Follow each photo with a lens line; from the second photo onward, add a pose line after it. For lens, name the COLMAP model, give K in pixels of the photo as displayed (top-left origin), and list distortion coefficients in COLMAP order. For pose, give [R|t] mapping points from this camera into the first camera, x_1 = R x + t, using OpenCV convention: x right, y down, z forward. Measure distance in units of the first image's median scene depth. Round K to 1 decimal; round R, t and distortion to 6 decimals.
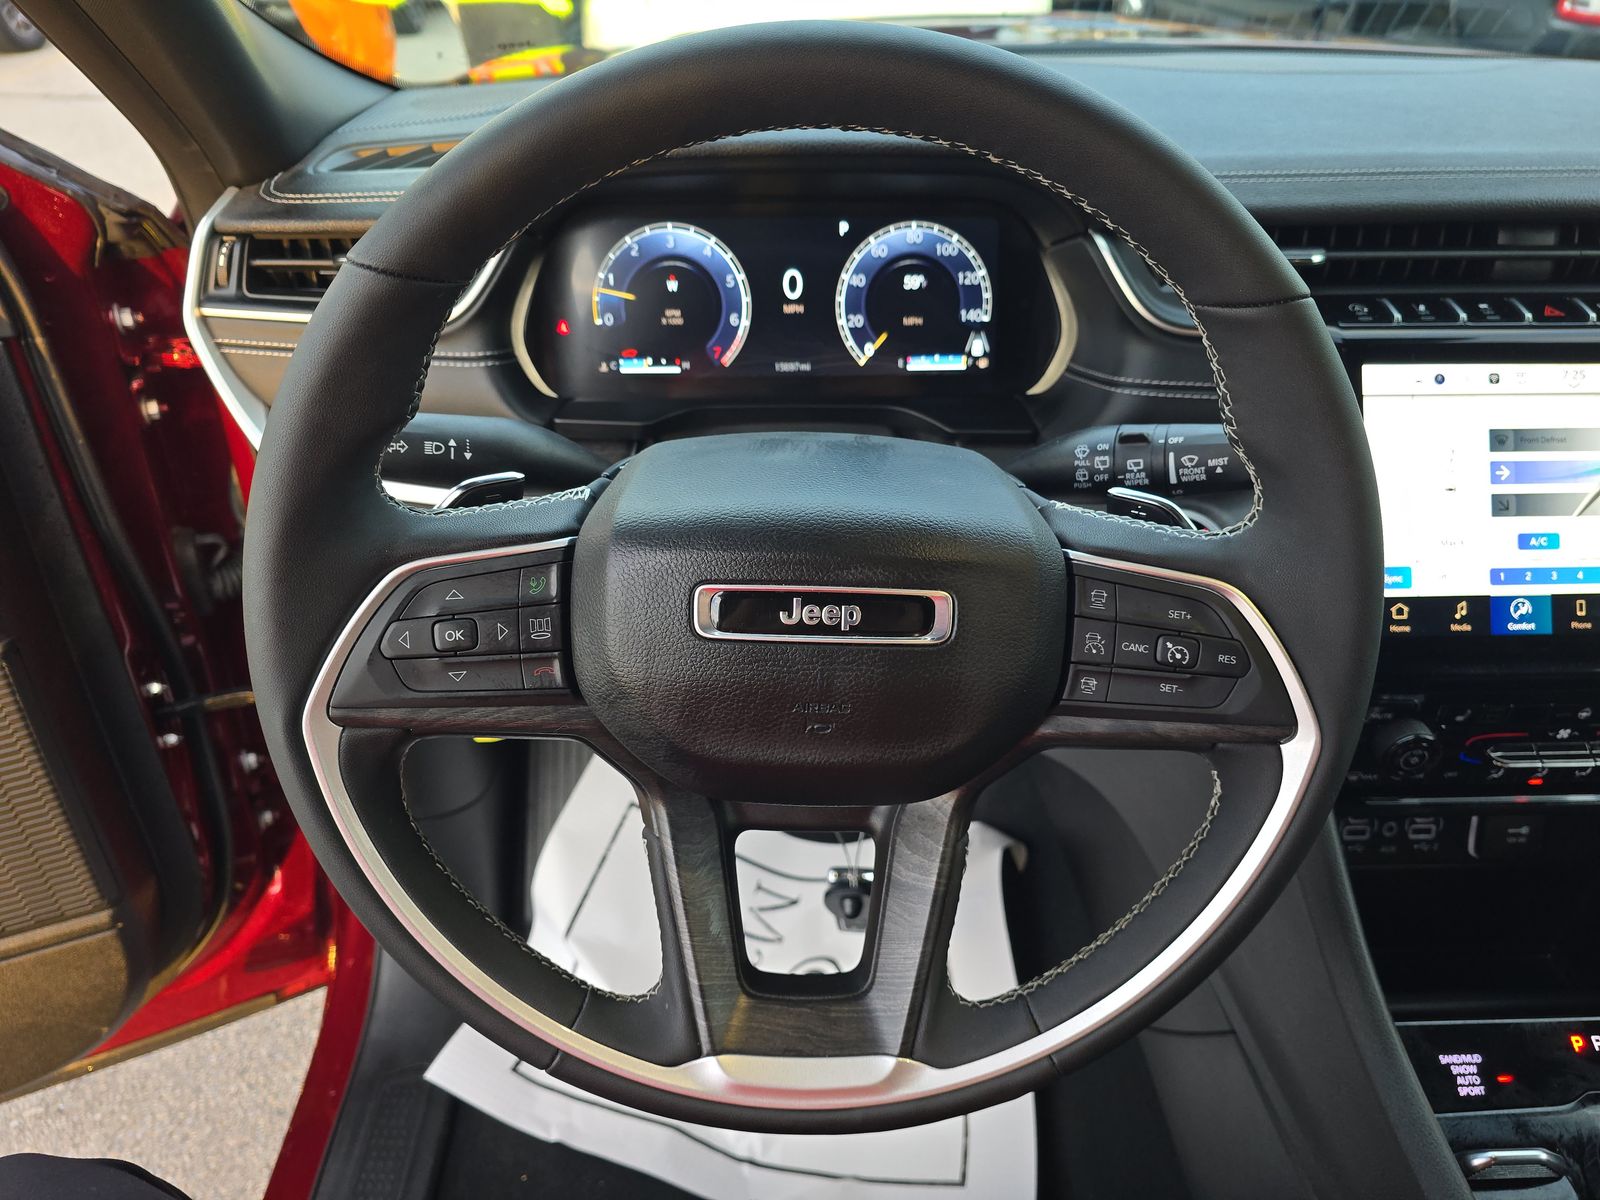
lens RADIAL K [[1065.1, 0, 793.1], [0, 1065.1, 613.1], [0, 0, 1]] dist [0.040511, -0.019718]
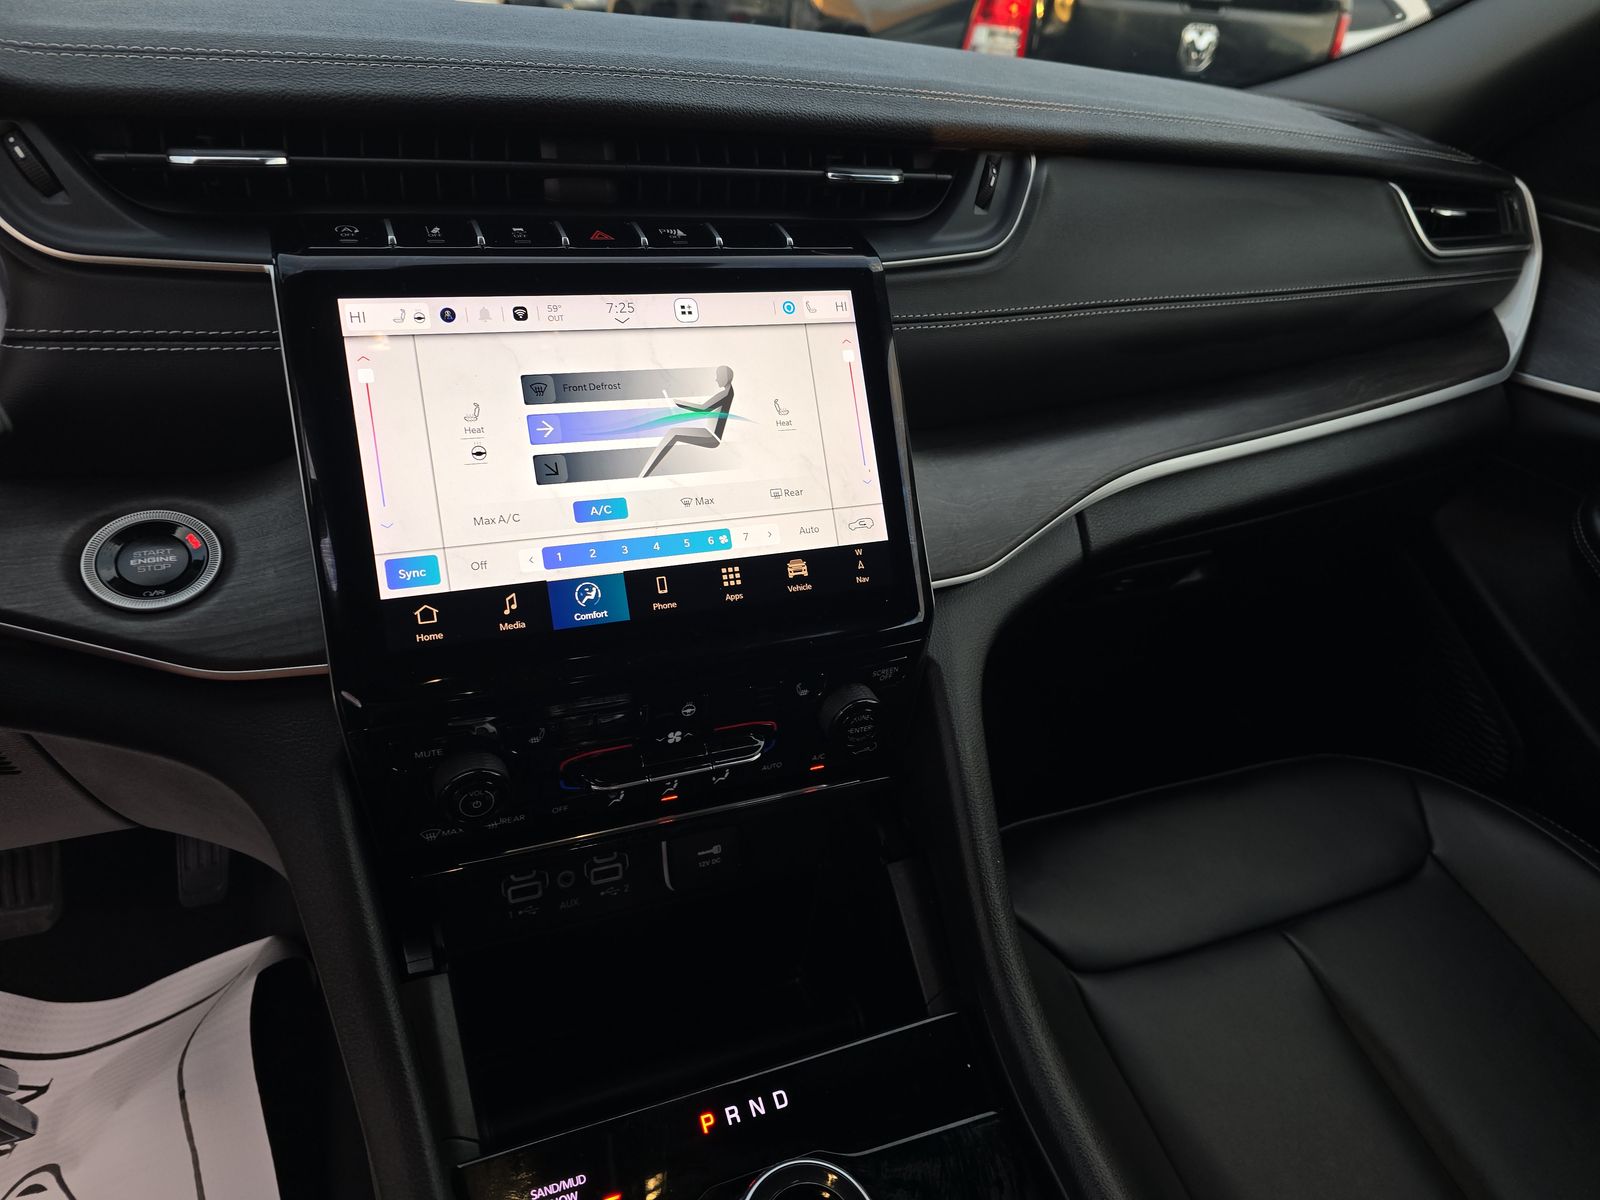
lens RADIAL K [[1065.1, 0, 803.3], [0, 1065.1, 597.8], [0, 0, 1]] dist [0.040511, -0.019718]
pose [[0.942437, -0.113180, 0.314648, 0.573331], [0.128248, 0.991360, -0.027533, 0.041464], [-0.308813, 0.066301, 0.948809, 0.192987]]
